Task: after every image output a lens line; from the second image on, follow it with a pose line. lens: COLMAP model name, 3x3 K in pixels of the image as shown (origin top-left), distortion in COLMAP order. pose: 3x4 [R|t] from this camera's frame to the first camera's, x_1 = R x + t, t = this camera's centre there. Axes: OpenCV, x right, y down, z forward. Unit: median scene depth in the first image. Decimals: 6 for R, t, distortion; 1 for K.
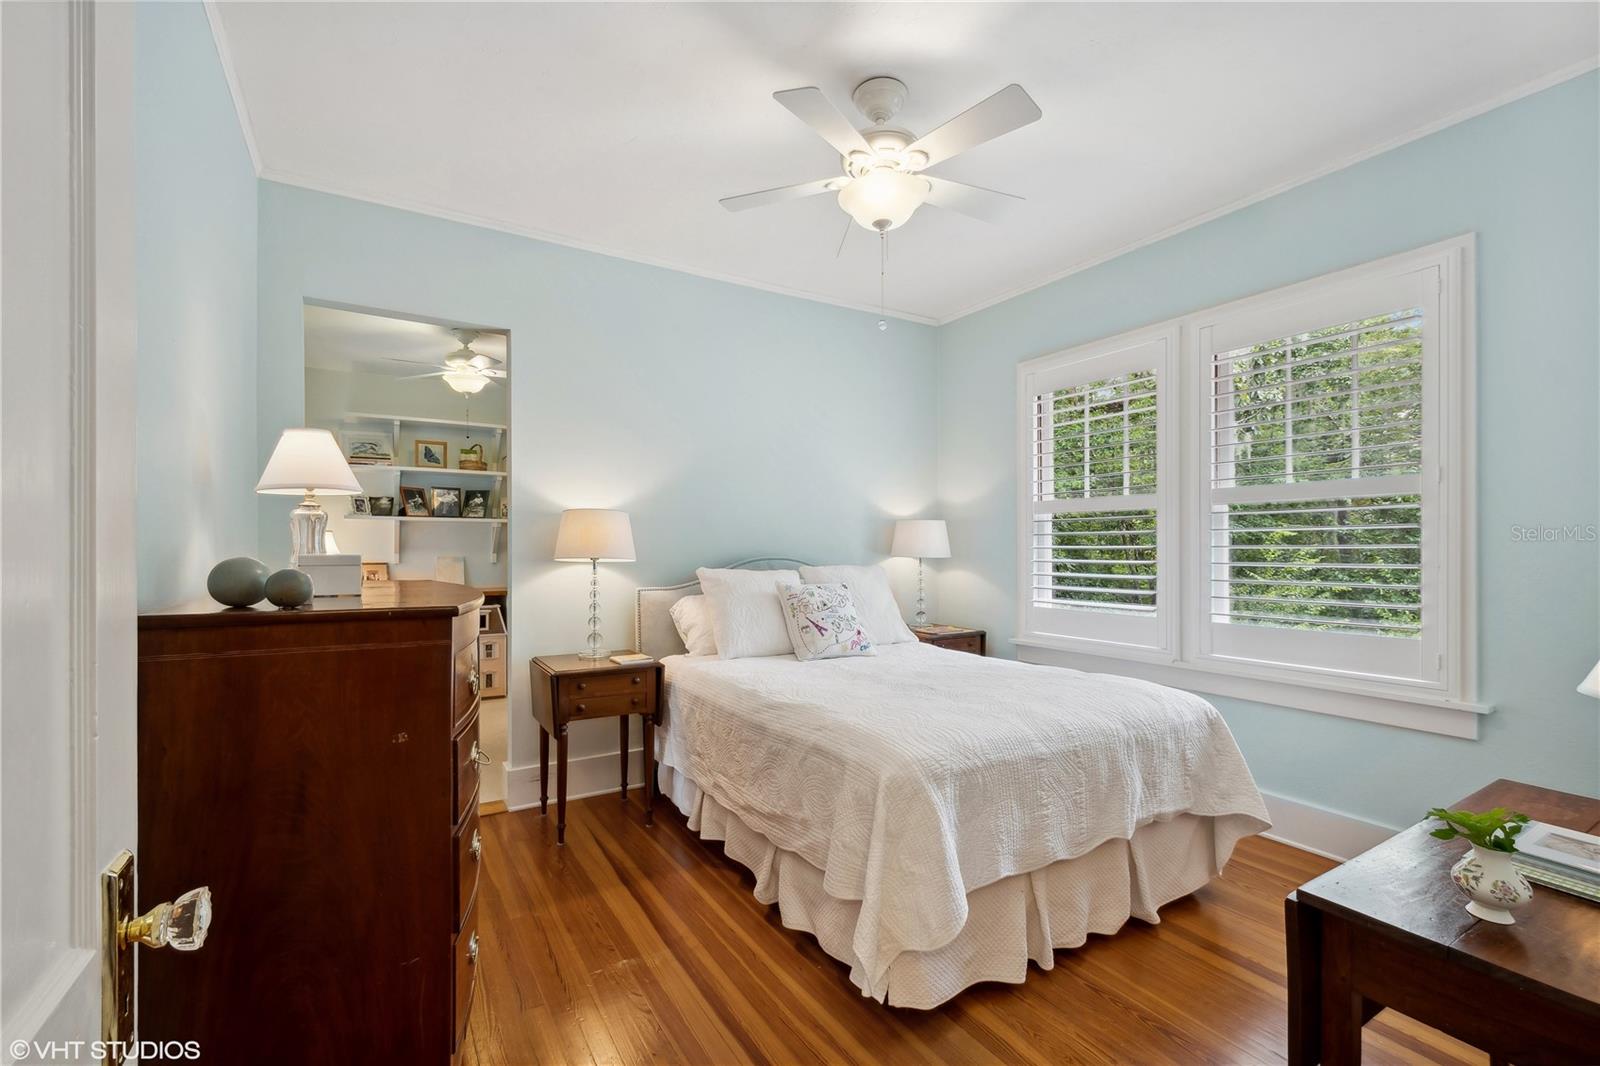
lens RADIAL K [[682.1, 0, 838.3], [0, 682.1, 550.4], [0, 0, 1]] dist [0.003815, 0.000144]
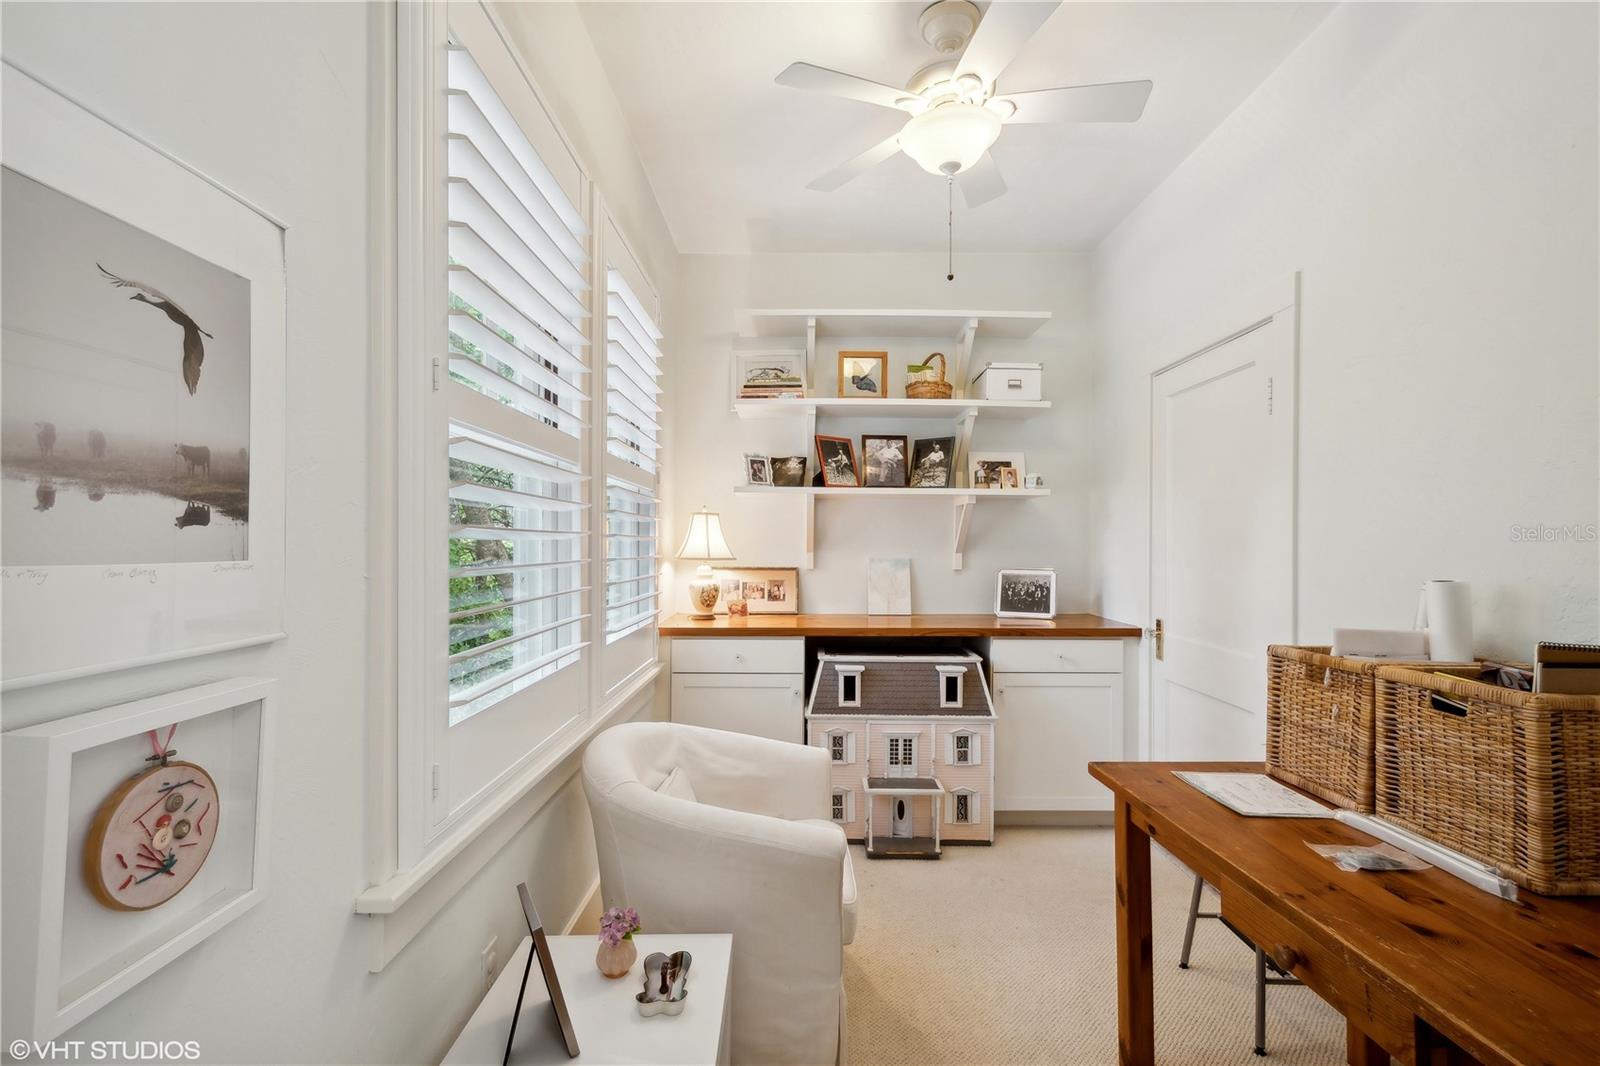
lens RADIAL K [[682.1, 0, 800.9], [0, 682.1, 537.0], [0, 0, 1]] dist [0.003815, 0.000144]
pose [[0.828455, -0.002844, -0.560048, -0.324796], [-0.005455, 0.999899, -0.013147, -0.000832], [0.560029, 0.013947, 0.828356, 0.509741]]
